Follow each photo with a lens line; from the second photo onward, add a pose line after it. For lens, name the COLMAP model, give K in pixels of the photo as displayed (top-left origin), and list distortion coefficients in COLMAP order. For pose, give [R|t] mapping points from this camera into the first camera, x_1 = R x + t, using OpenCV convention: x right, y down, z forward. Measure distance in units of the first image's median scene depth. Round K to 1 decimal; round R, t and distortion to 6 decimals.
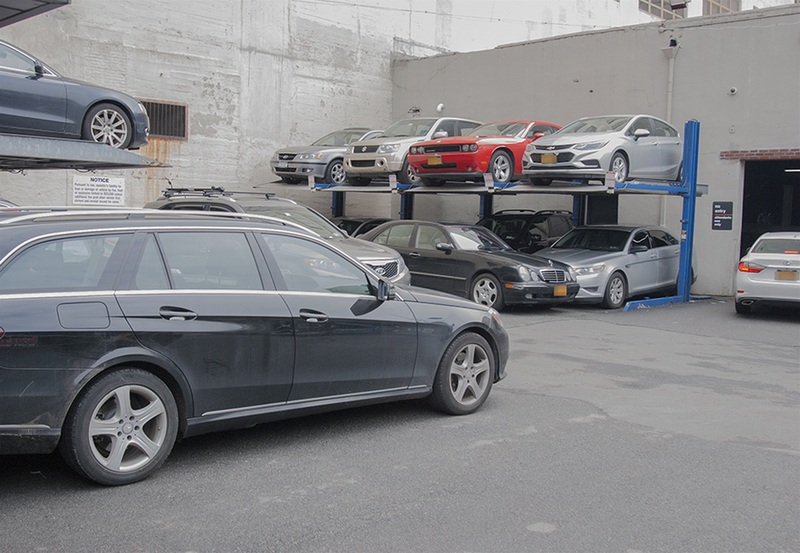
lens RADIAL K [[865.5, 0, 400.0], [0, 865.5, 276.5], [0, 0, 1]] dist [-0.076113, 0.005962]
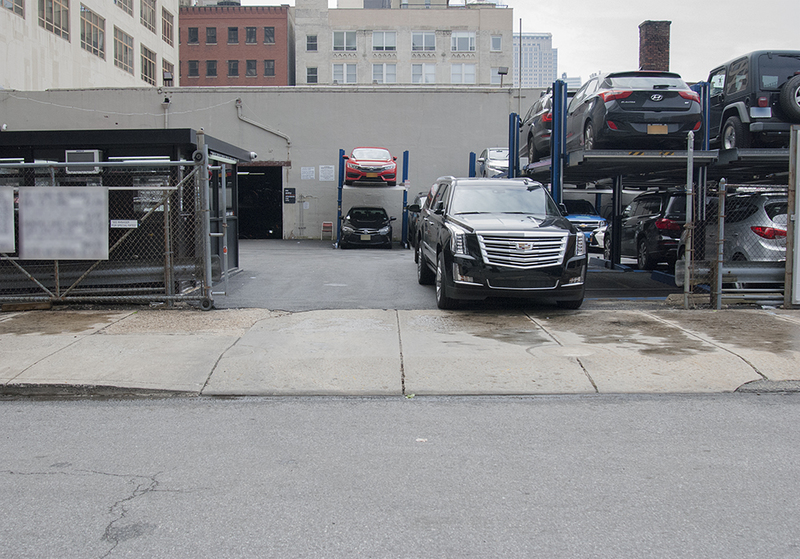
lens RADIAL K [[875.7, 0, 400.0], [0, 875.7, 279.5], [0, 0, 1]] dist [-0.069550, 0.012343]
pose [[0.716941, -0.078768, 0.692670, -0.719800], [0.059411, 0.996885, 0.051870, 0.042123], [-0.694598, 0.003965, 0.719387, -0.755372]]
